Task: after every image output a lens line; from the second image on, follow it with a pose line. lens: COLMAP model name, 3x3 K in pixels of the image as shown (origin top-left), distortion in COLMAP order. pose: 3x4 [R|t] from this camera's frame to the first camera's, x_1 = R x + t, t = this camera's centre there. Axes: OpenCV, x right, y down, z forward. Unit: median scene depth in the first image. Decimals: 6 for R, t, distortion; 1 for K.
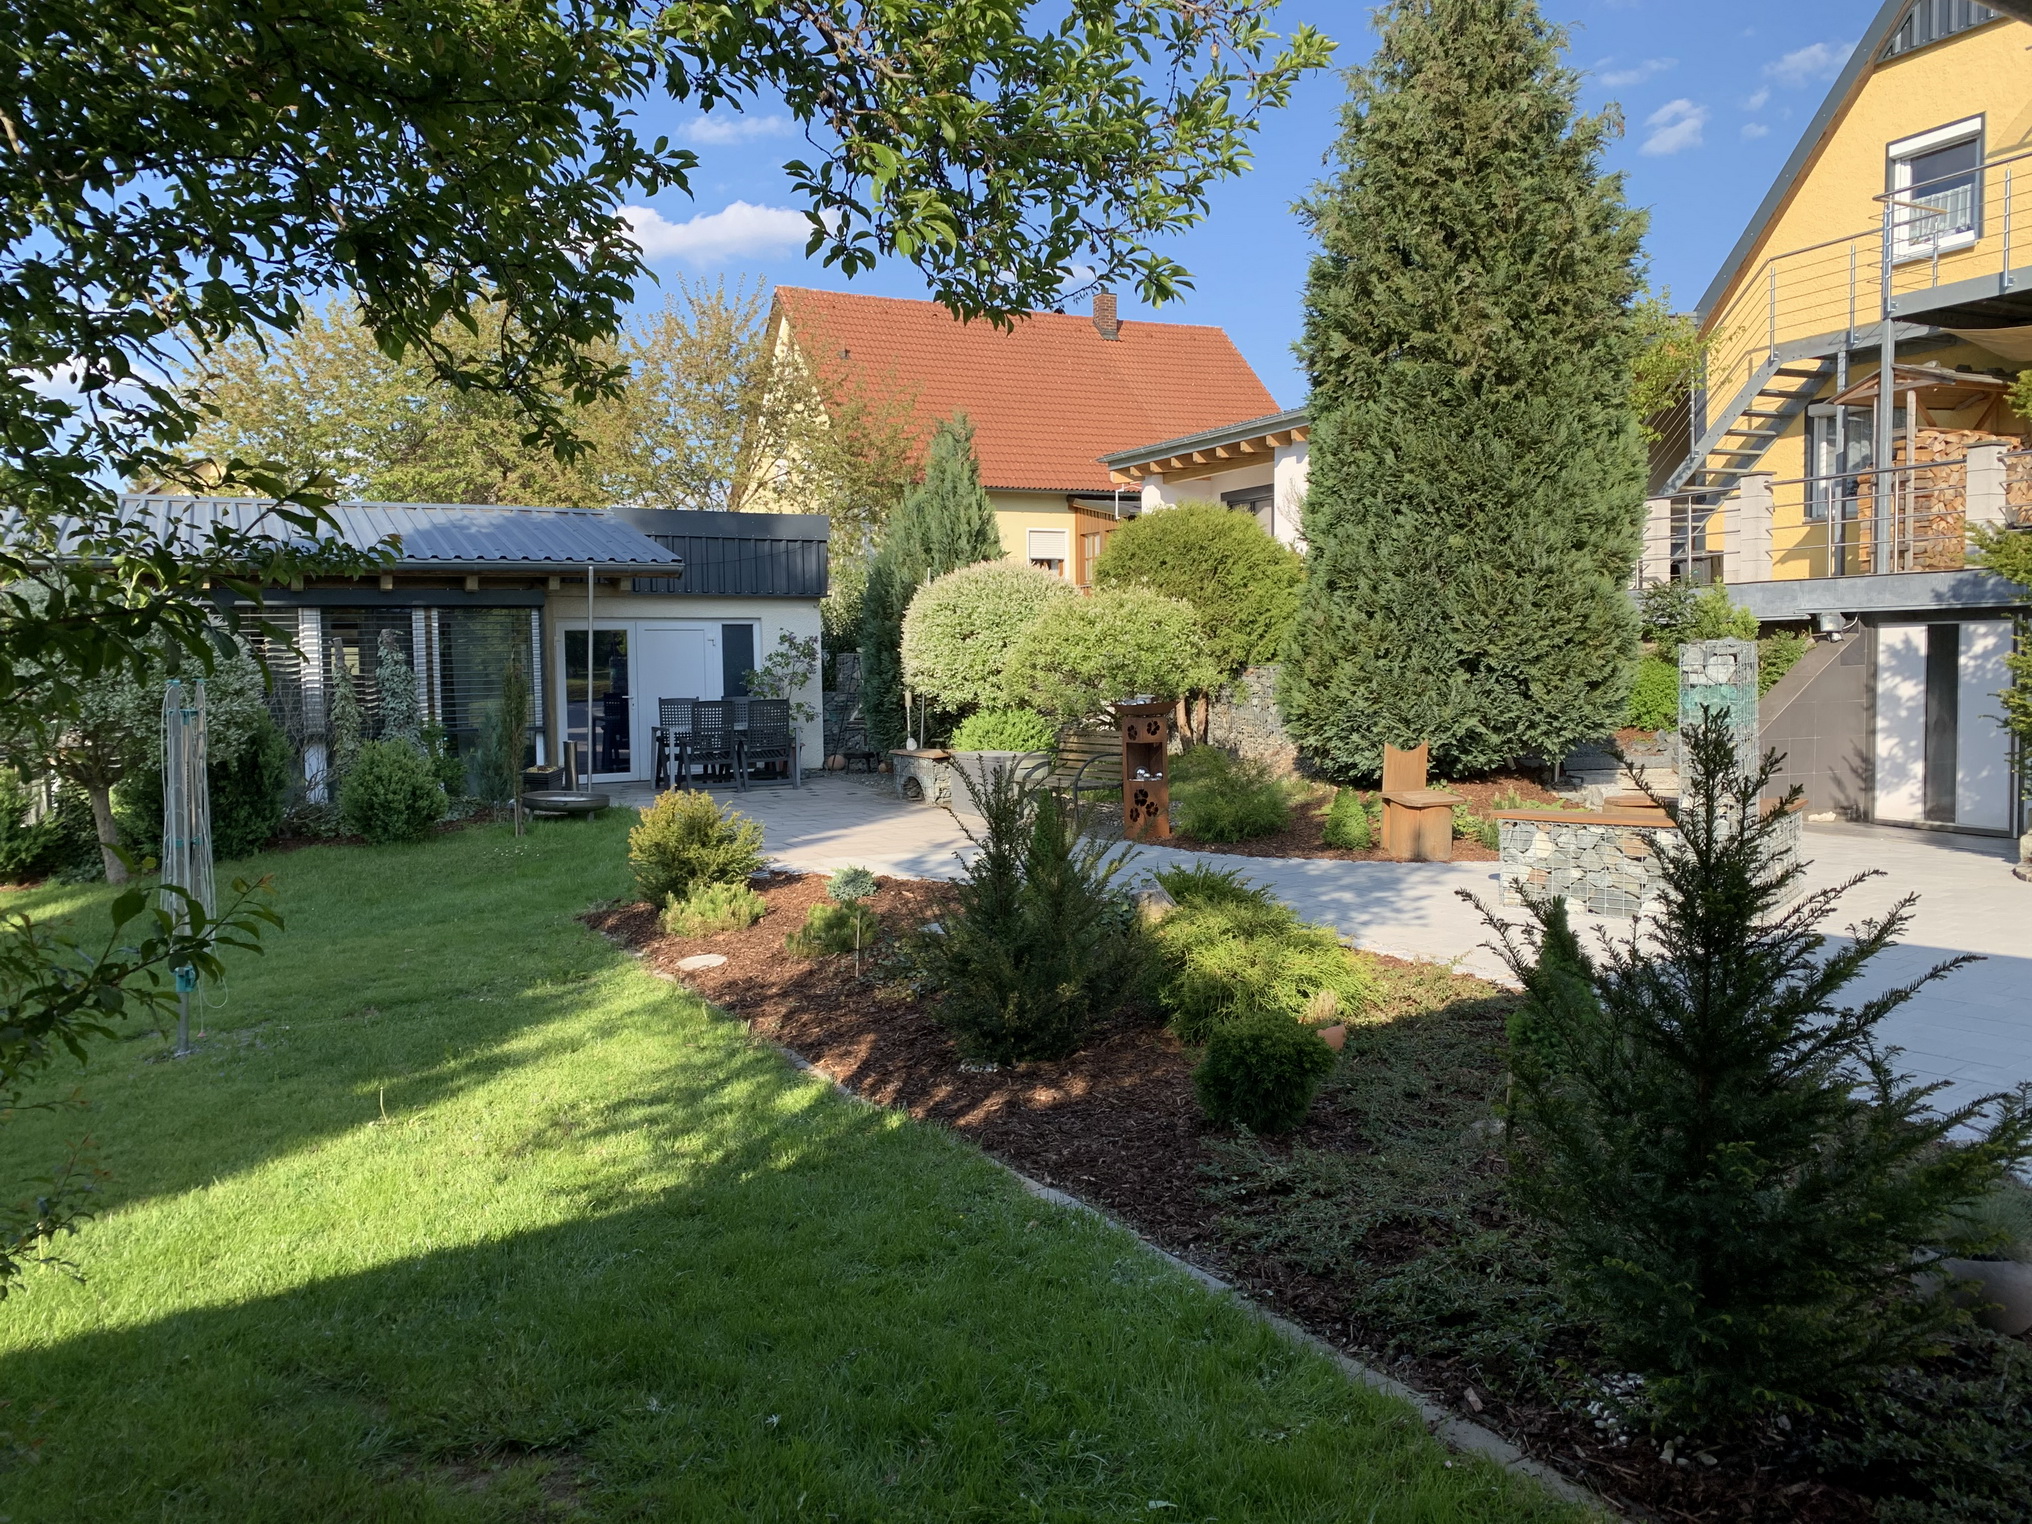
lens RADIAL K [[1512.8, 0, 1016.3], [0, 1512.8, 737.4], [0, 0, 1]] dist [0.054785, -0.053197]
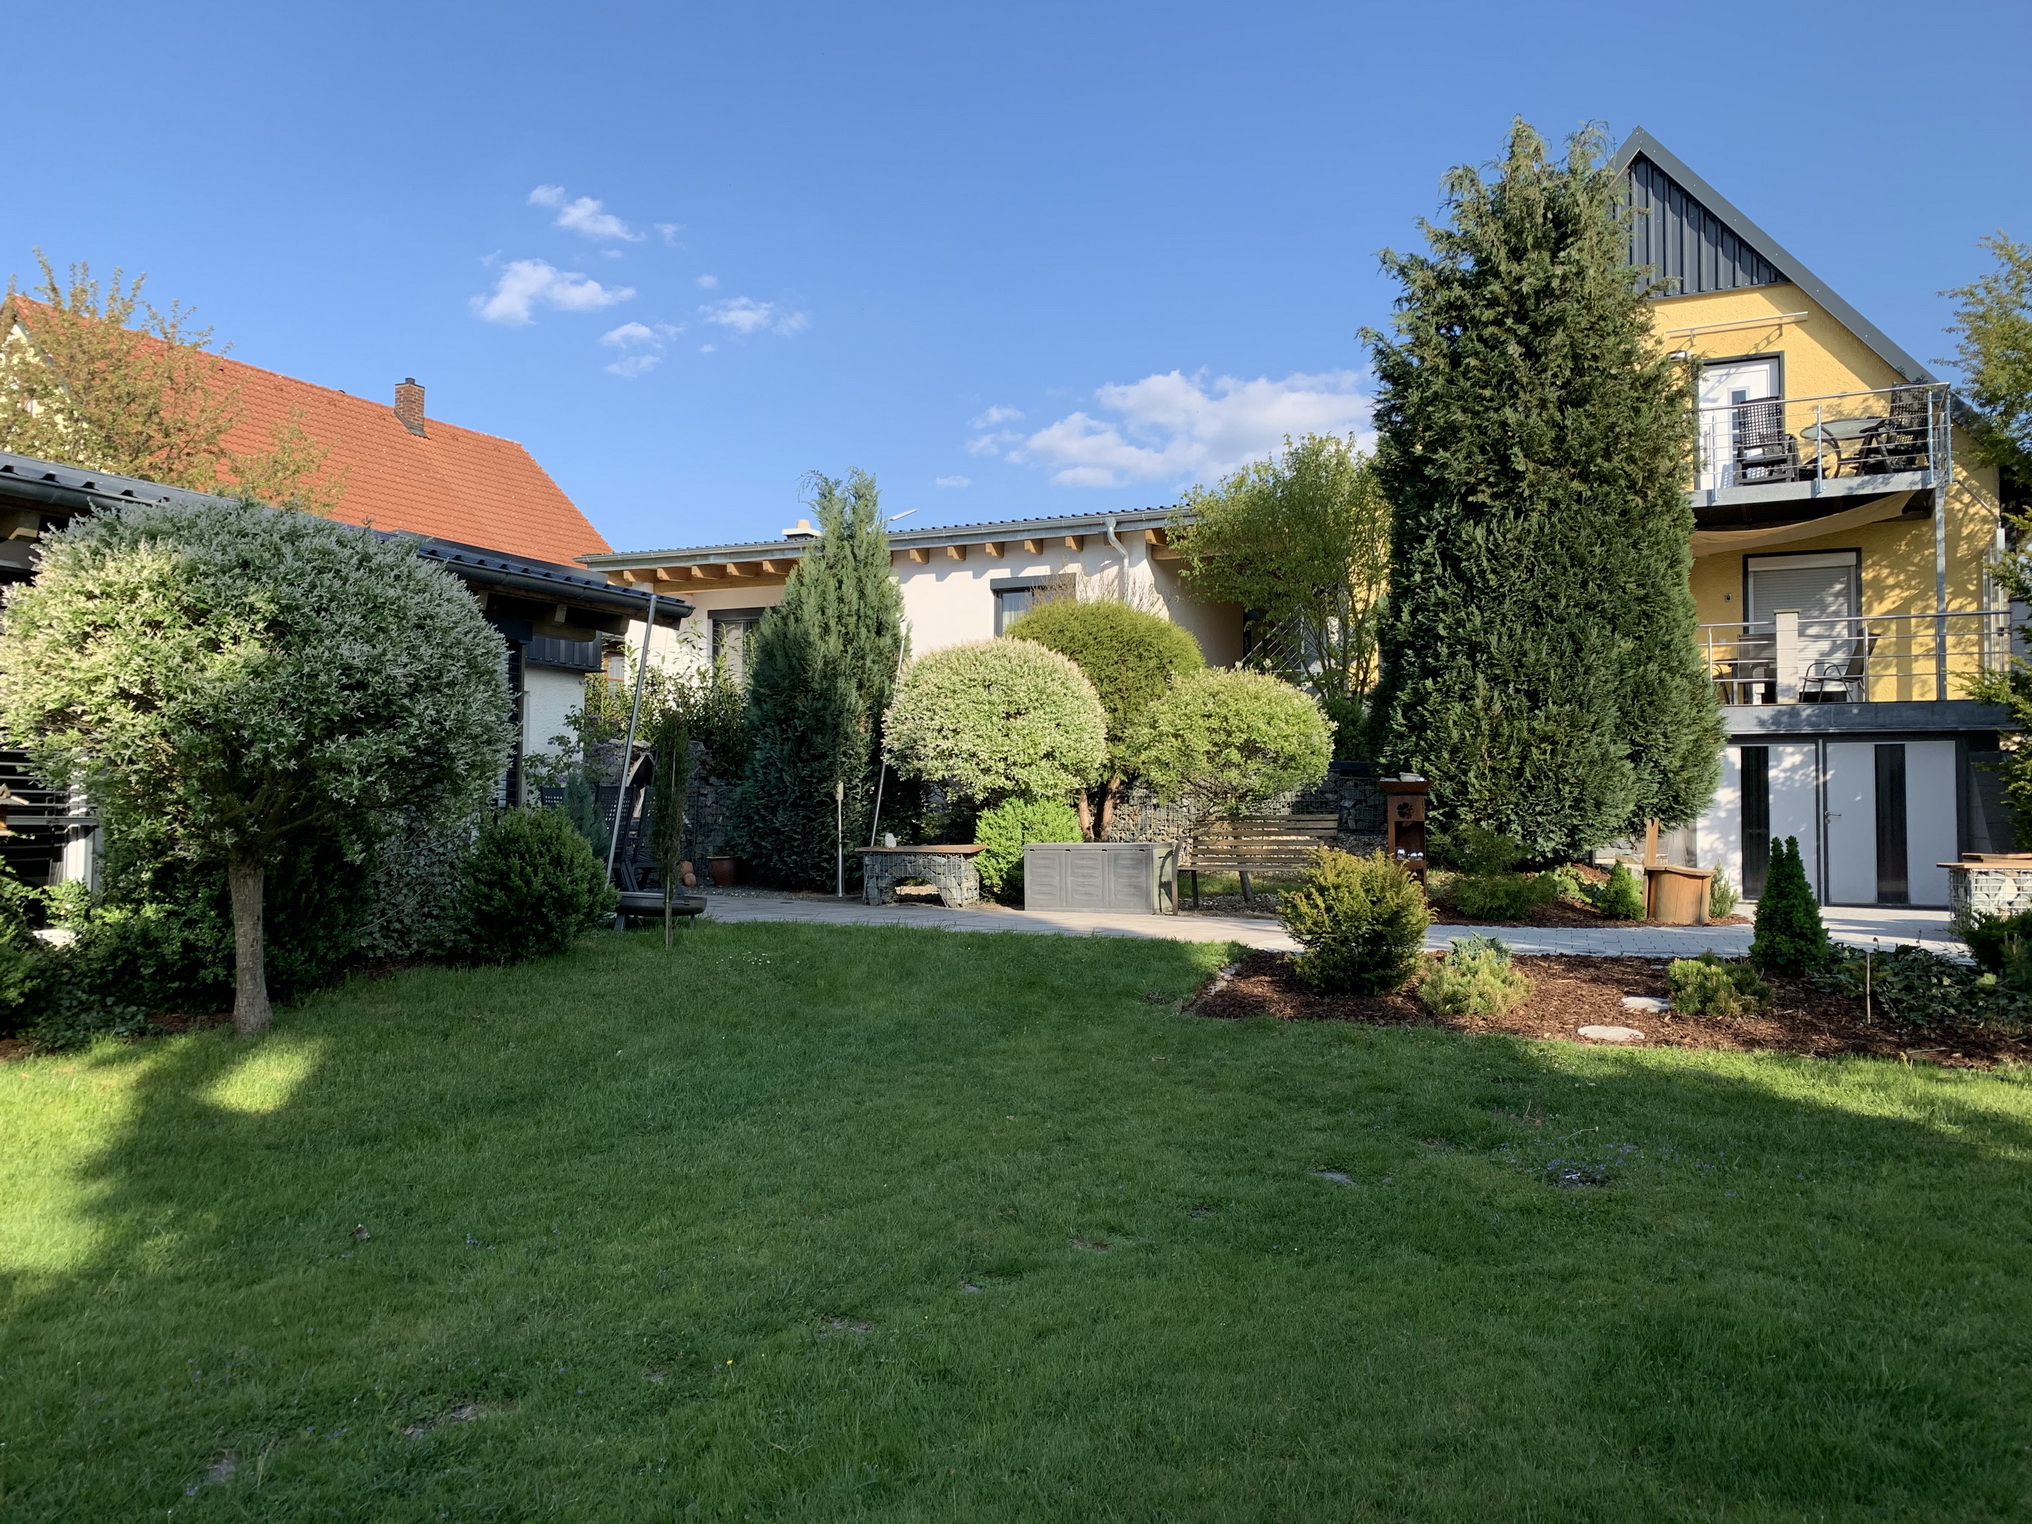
lens RADIAL K [[1512.8, 0, 992.0], [0, 1512.8, 737.1], [0, 0, 1]] dist [0.054785, -0.053197]
pose [[0.804325, 0.051596, 0.591945, -0.659006], [0.012502, 0.994533, -0.103675, 0.043869], [-0.594058, 0.090789, 0.799283, 0.331569]]
